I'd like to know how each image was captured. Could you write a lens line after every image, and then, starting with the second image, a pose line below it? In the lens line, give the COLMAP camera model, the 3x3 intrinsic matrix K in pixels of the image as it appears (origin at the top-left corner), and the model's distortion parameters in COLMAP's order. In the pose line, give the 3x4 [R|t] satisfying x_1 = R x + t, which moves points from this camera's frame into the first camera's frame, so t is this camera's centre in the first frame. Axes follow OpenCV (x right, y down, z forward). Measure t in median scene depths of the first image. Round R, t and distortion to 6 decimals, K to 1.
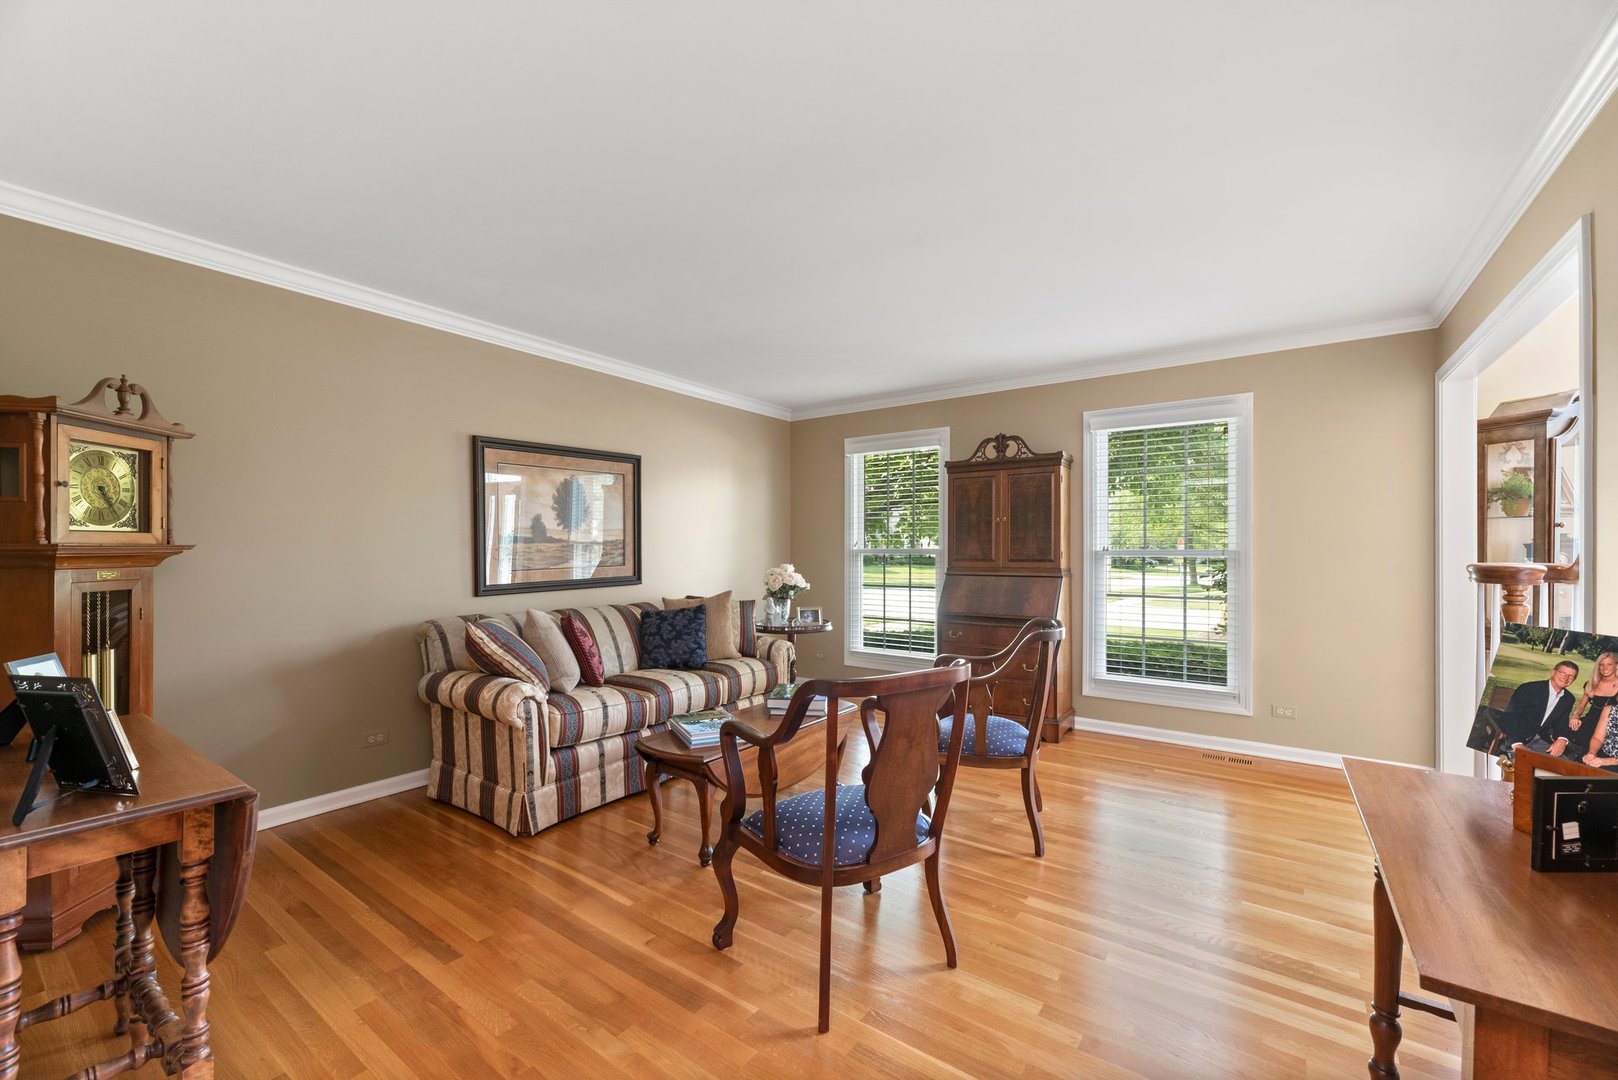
lens RADIAL K [[656.7, 0, 815.9], [0, 656.7, 551.6], [0, 0, 1]] dist [-0.003456, 0.001209]
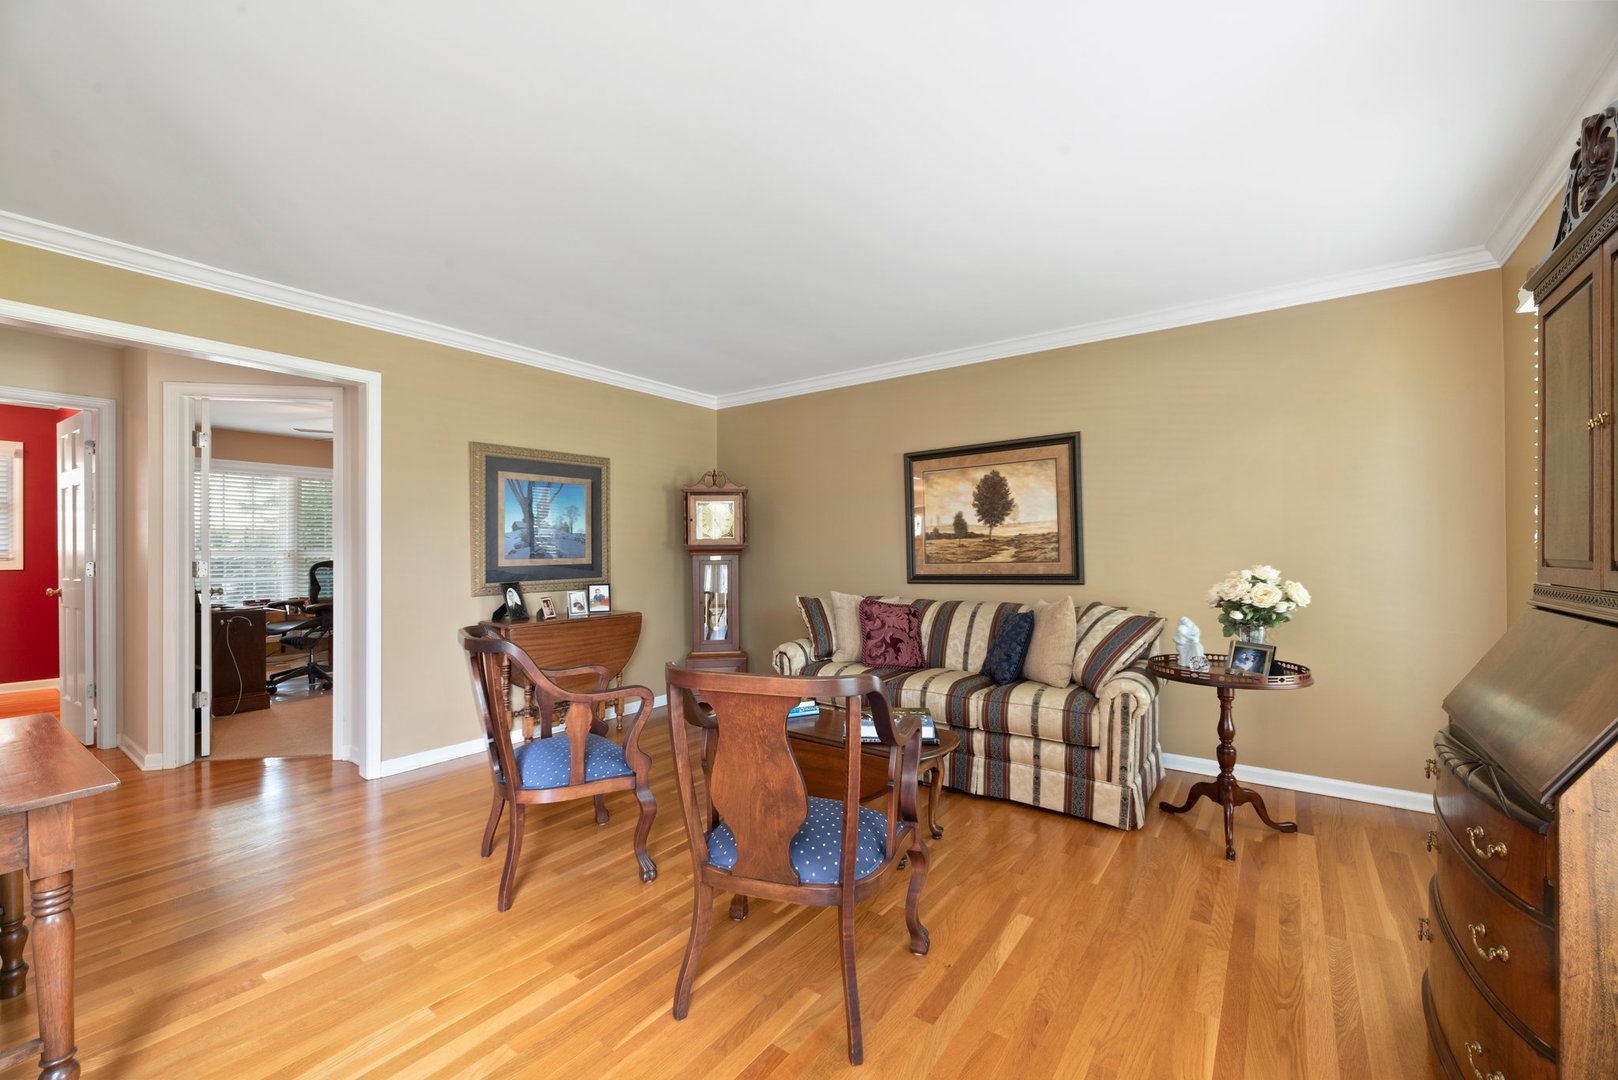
lens RADIAL K [[656.7, 0, 815.1], [0, 656.7, 547.2], [0, 0, 1]] dist [-0.003456, 0.001209]
pose [[-0.016066, -0.007339, -0.999844, 0.650632], [-0.000103, 0.999973, -0.007338, 0.009002], [0.999871, -0.000015, -0.016066, 0.763077]]
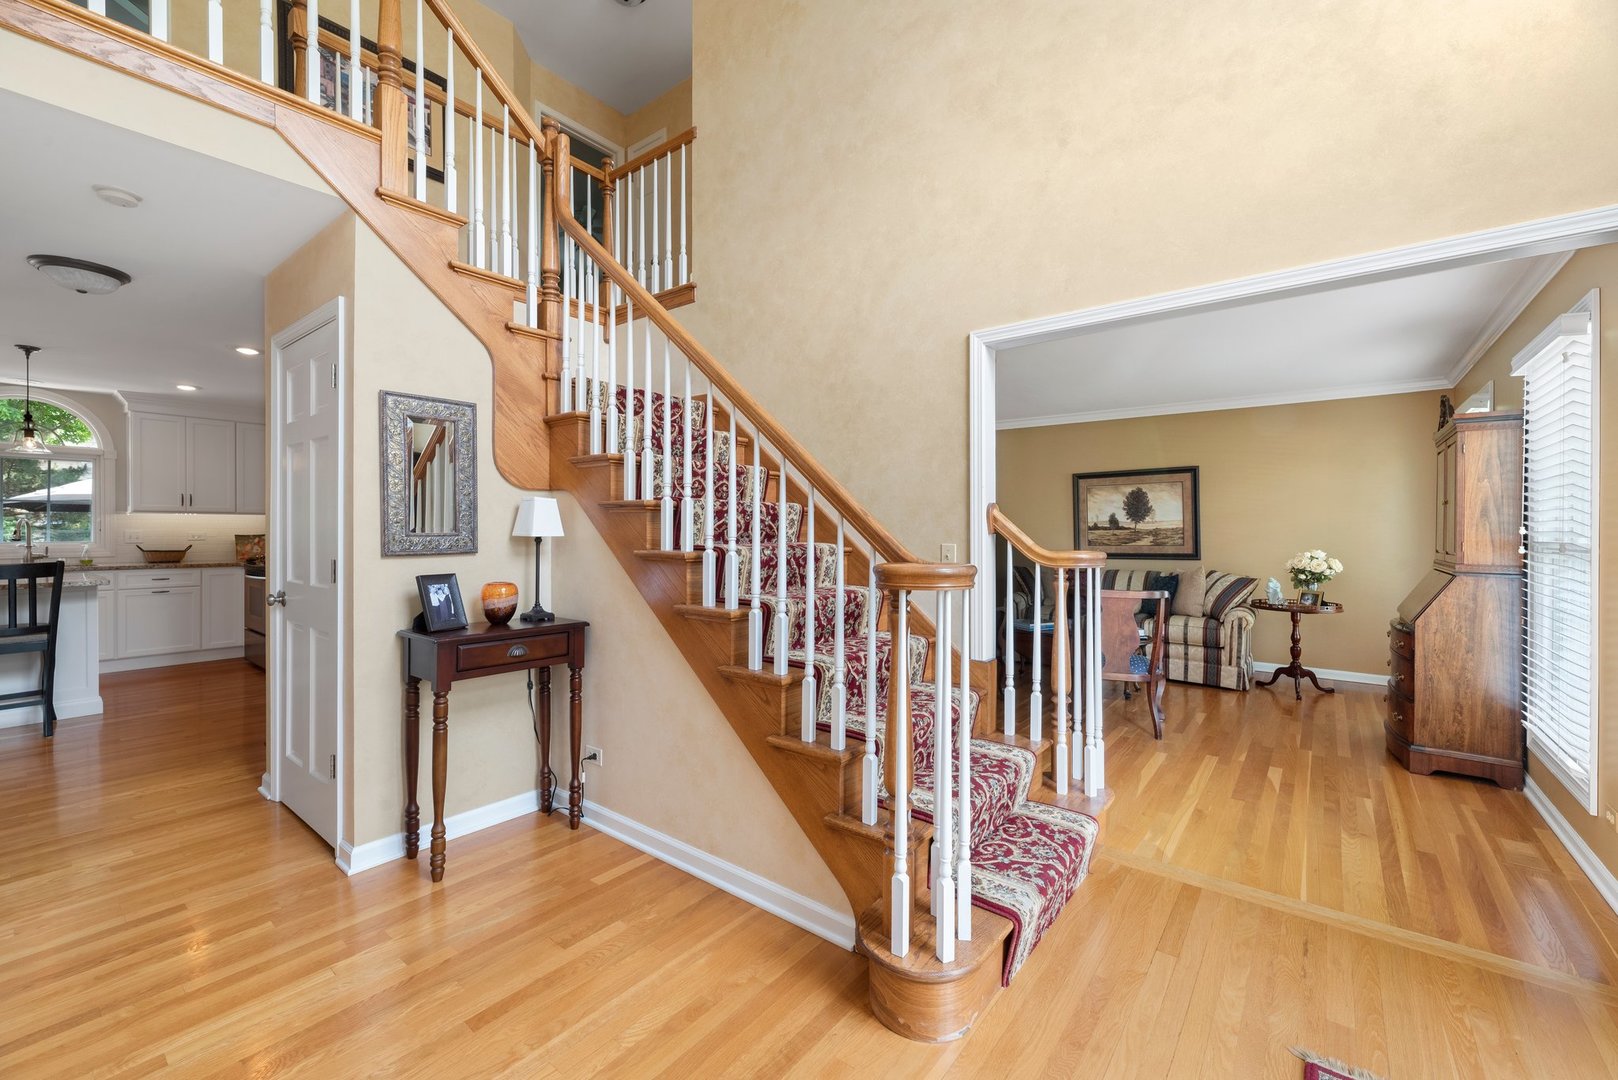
lens RADIAL K [[656.7, 0, 810.6], [0, 656.7, 528.1], [0, 0, 1]] dist [-0.003456, 0.001209]
pose [[-0.059812, 0.001425, -0.998209, 1.288426], [-0.004832, 0.999987, 0.001717, -0.017033], [0.998198, 0.004926, -0.059804, 0.314096]]
